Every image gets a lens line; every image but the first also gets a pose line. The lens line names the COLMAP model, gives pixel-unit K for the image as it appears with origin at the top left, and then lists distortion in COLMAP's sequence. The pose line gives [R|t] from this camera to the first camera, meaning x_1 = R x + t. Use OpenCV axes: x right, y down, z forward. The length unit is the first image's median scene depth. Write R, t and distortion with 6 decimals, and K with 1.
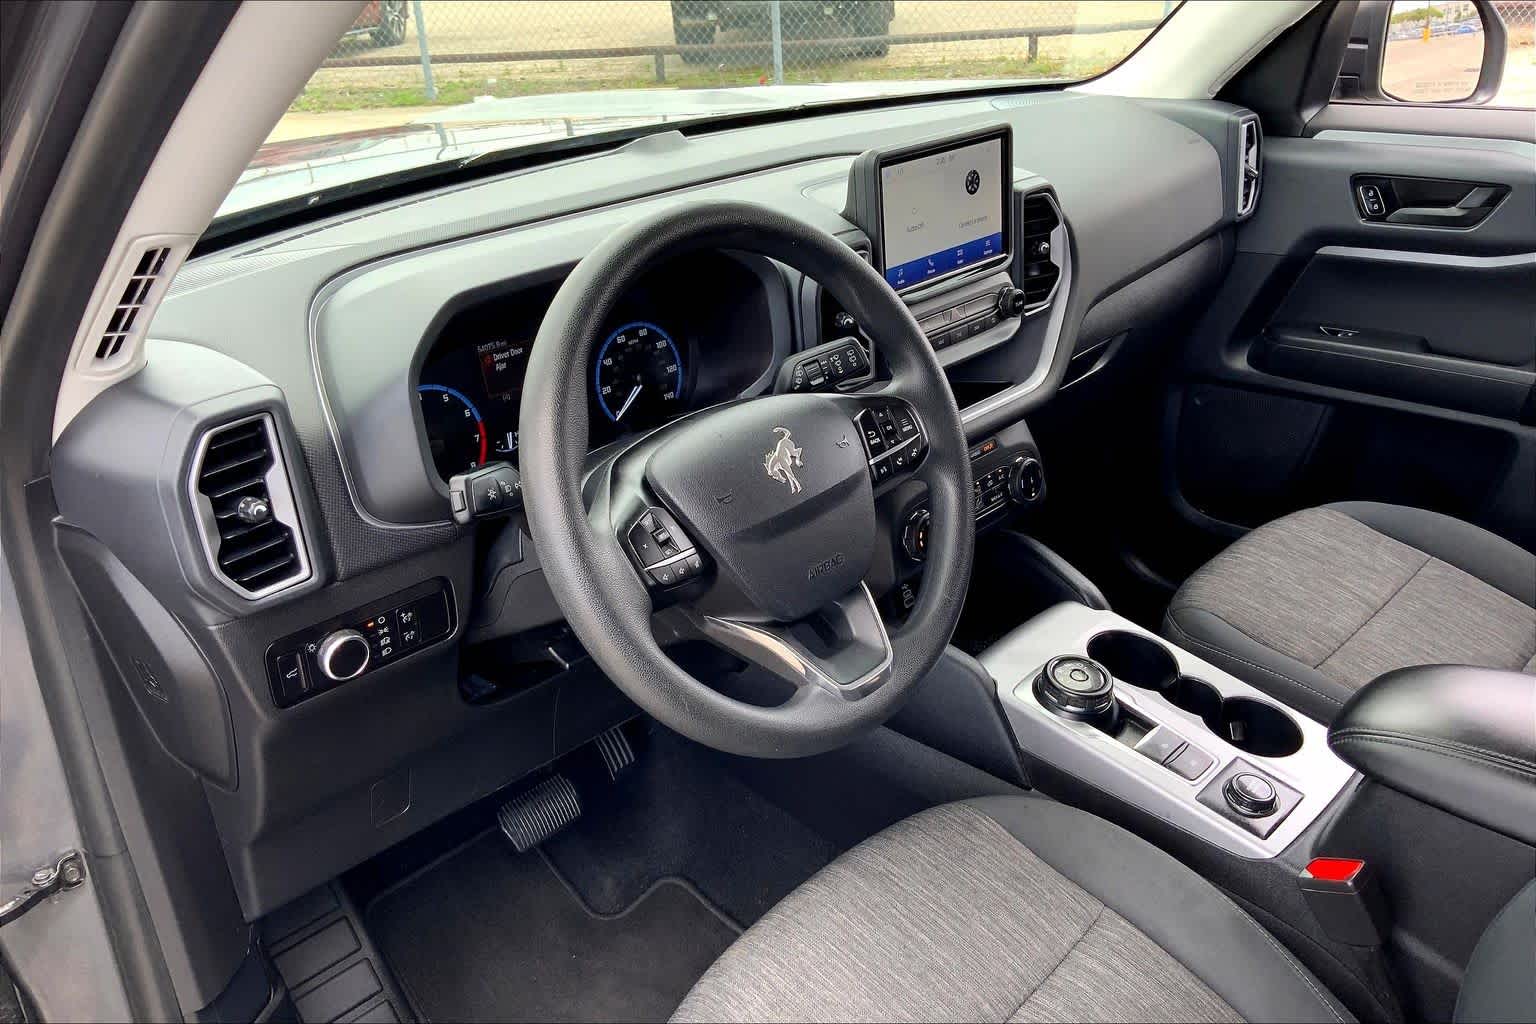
lens RADIAL K [[1257.5, 0, 746.6], [0, 1257.5, 521.4], [0, 0, 1]] dist [0.016424, -0.051474]
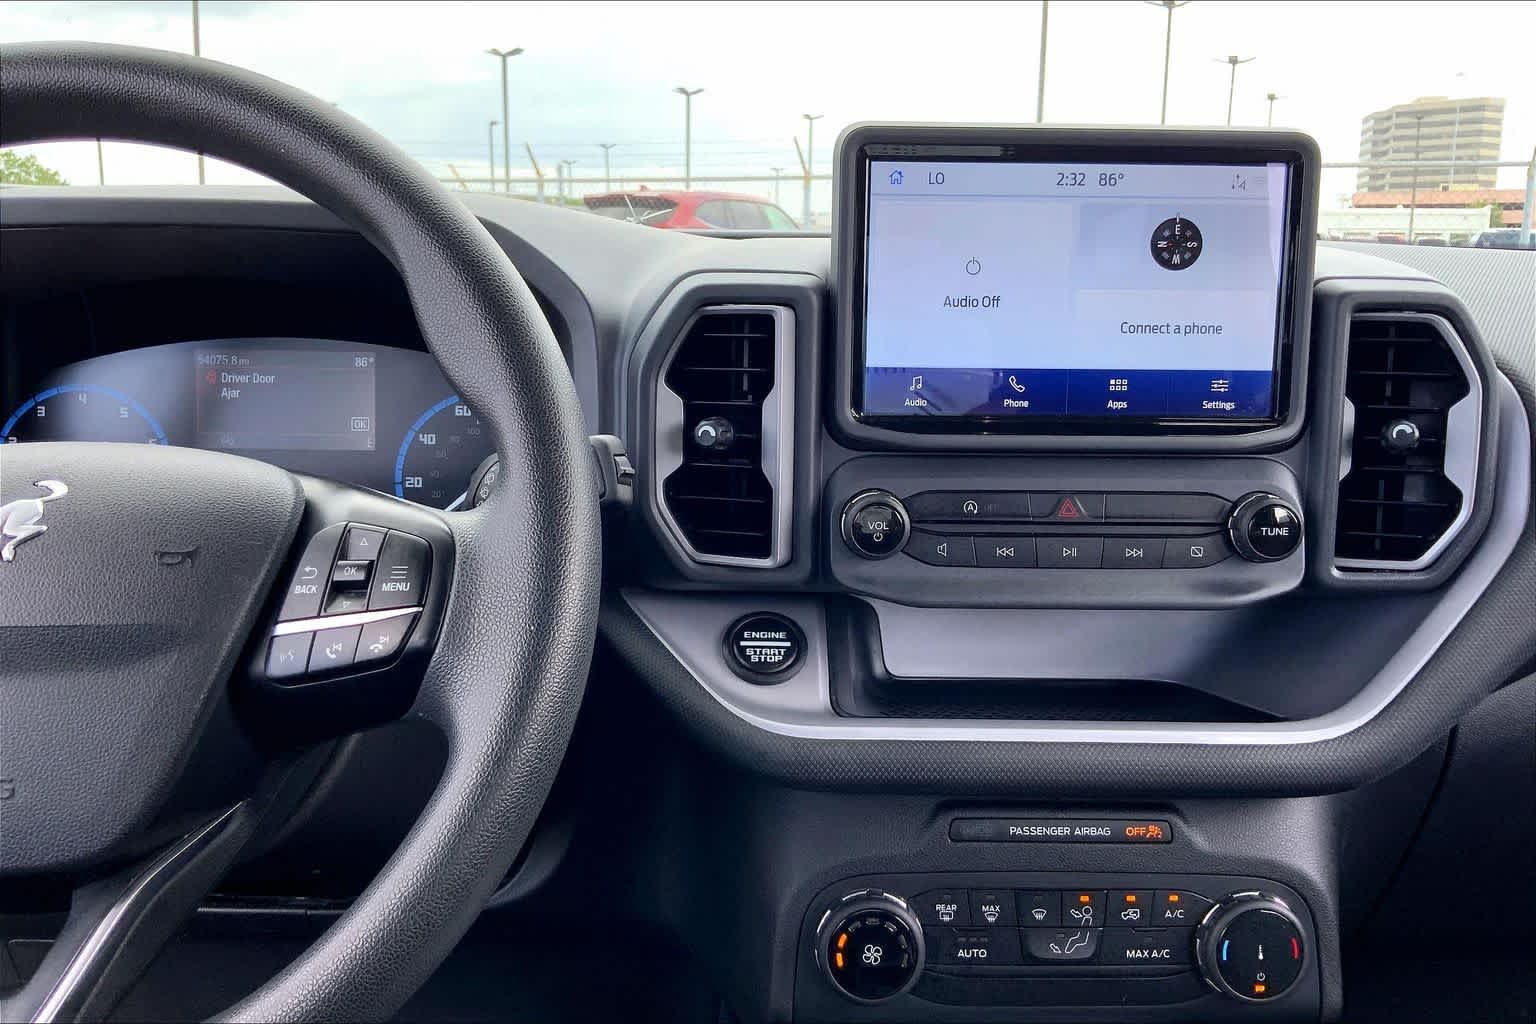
lens RADIAL K [[1257.5, 0, 786.3], [0, 1257.5, 496.8], [0, 0, 1]] dist [0.016424, -0.051474]
pose [[0.723567, 0.189501, -0.663732, 0.413684], [-0.334806, 0.937240, -0.097399, -0.093819], [0.603618, 0.292697, 0.741602, 0.623277]]
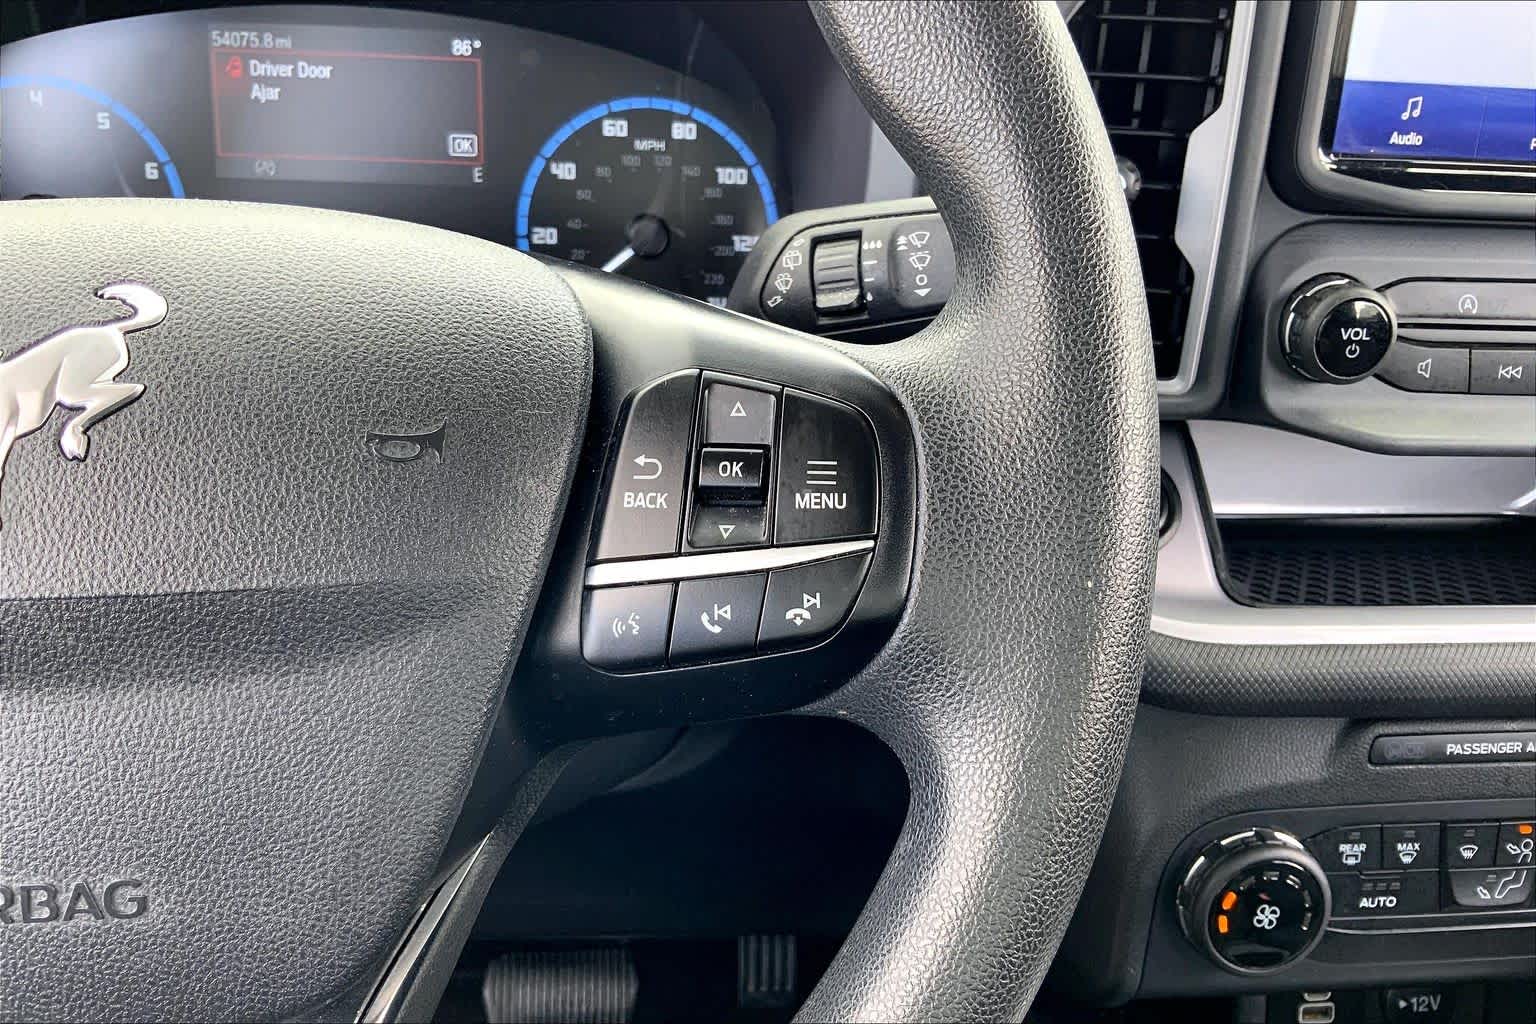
lens RADIAL K [[1228.6, 0, 760.2], [0, 1228.6, 510.7], [0, 0, 1]] dist [0.062302, -0.077036]
pose [[0.763049, 0.345365, -0.546333, 0.196845], [-0.344649, 0.932486, 0.108110, -0.083304], [0.546785, 0.105800, 0.830561, 0.667018]]
